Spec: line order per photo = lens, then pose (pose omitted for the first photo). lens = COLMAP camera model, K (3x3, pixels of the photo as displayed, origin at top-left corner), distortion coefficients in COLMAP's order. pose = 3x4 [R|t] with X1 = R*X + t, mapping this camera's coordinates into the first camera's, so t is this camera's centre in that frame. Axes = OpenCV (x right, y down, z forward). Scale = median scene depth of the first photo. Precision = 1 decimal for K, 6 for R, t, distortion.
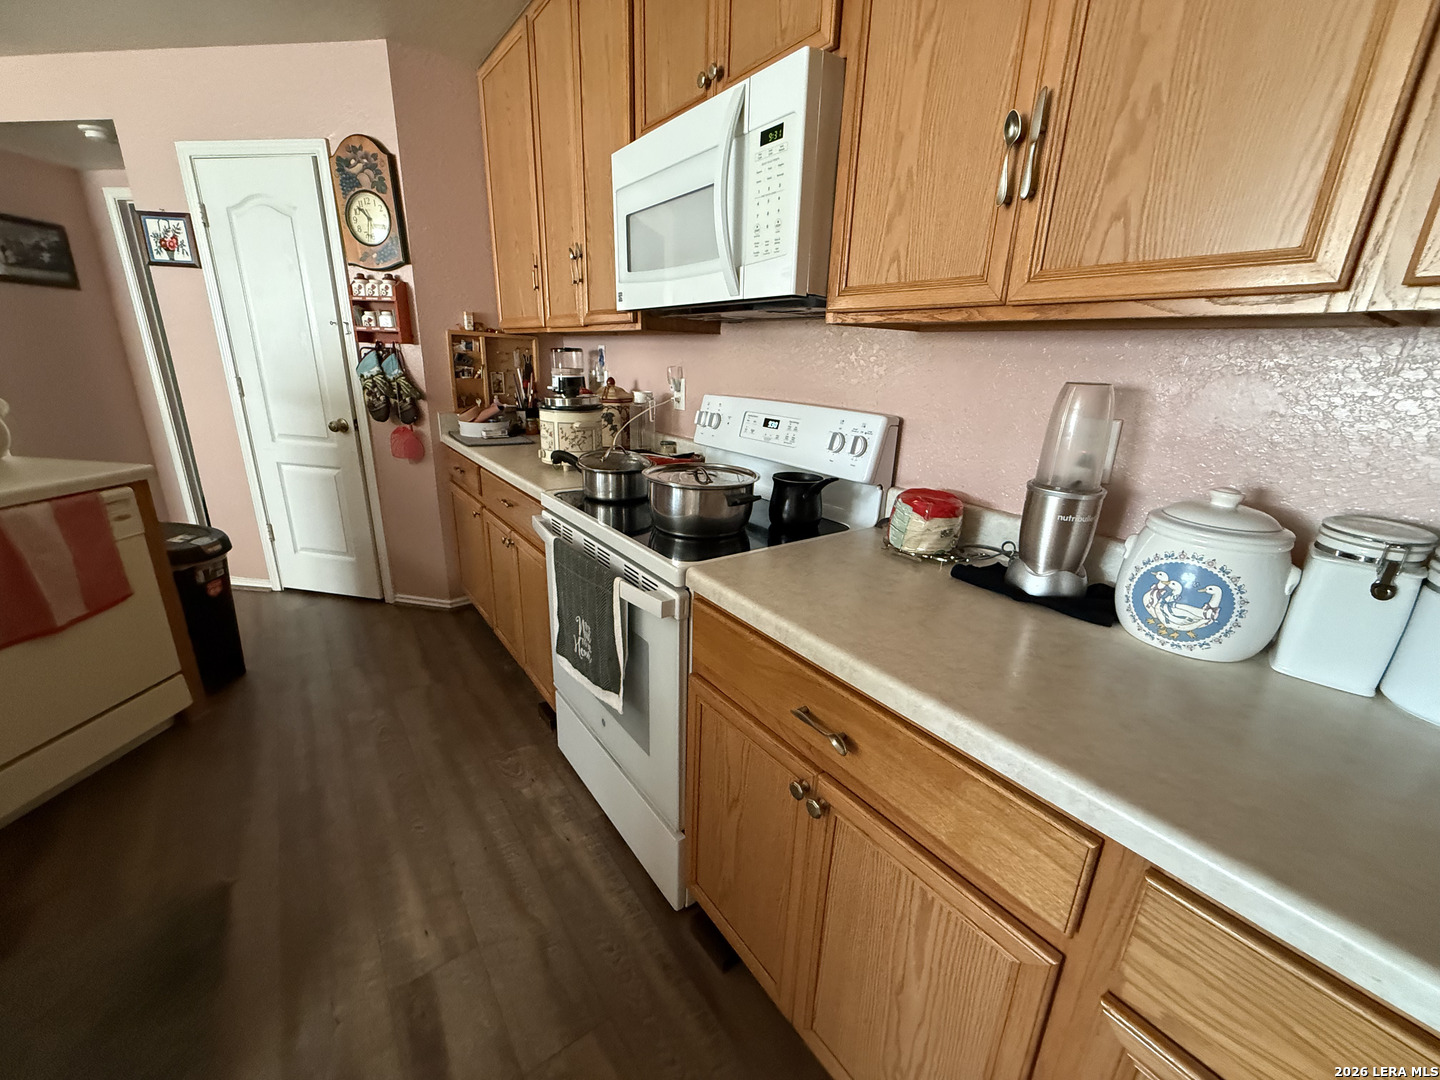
lens RADIAL K [[571.7, 0, 718.3], [0, 571.7, 536.9], [0, 0, 1]] dist [0.011725, -0.001326]
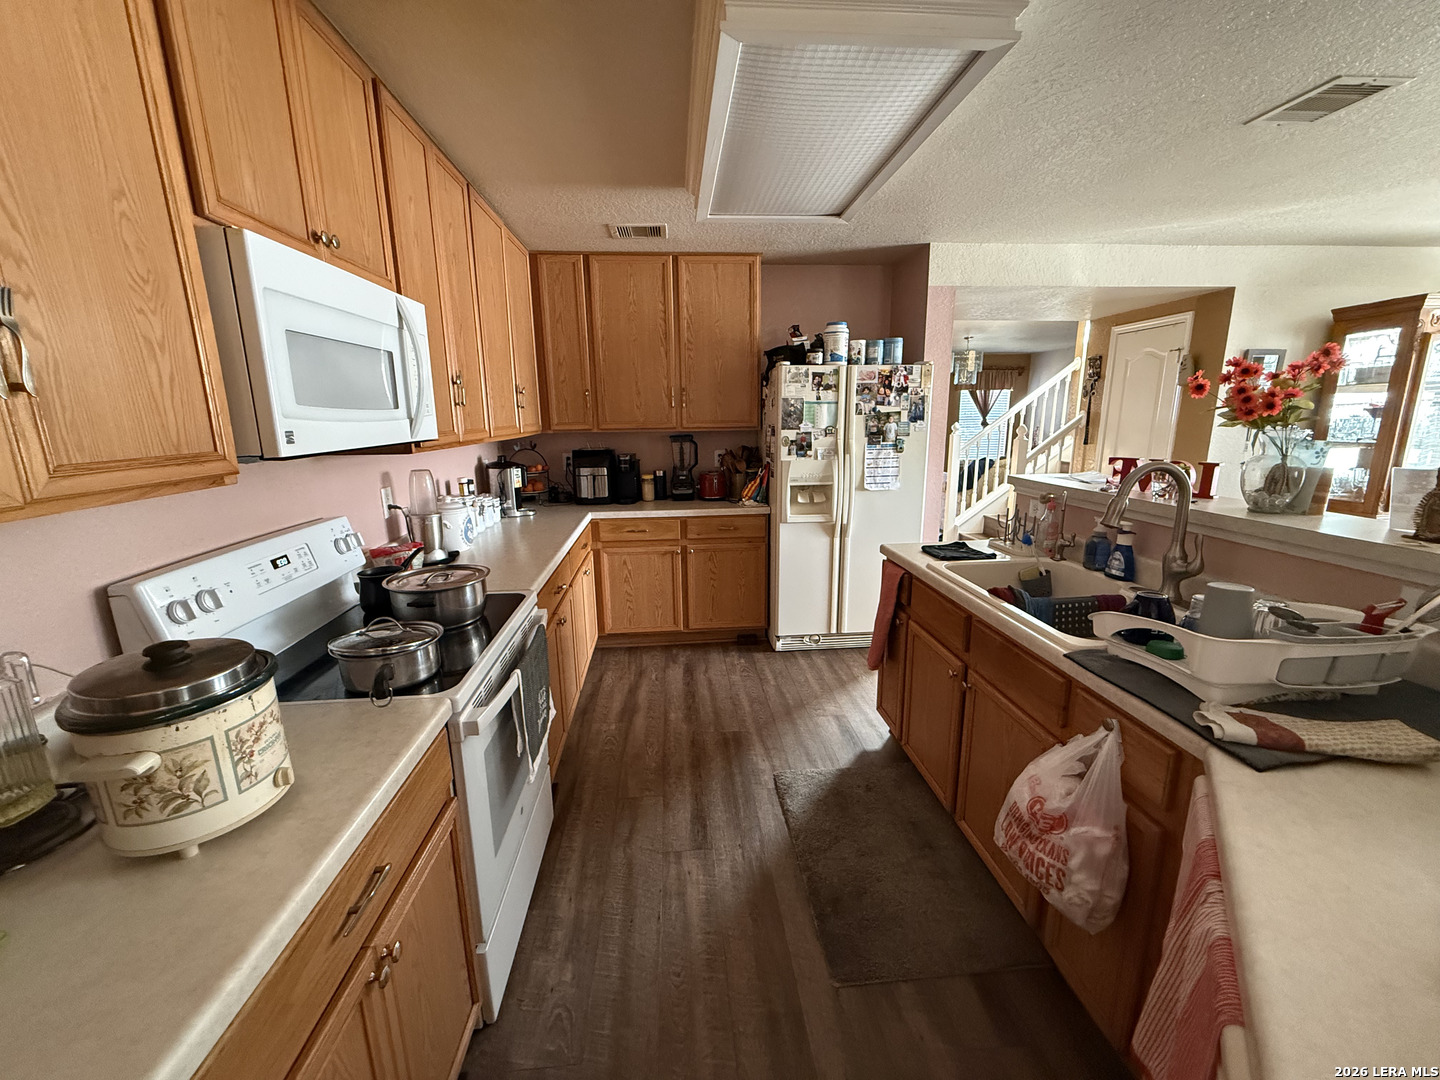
lens RADIAL K [[571.7, 0, 718.1], [0, 571.7, 536.4], [0, 0, 1]] dist [0.011725, -0.001326]
pose [[-0.849680, -0.131719, 0.510582, -0.965815], [0.148969, 0.868889, 0.472060, -0.565260], [-0.505819, 0.477161, -0.718655, 1.294917]]
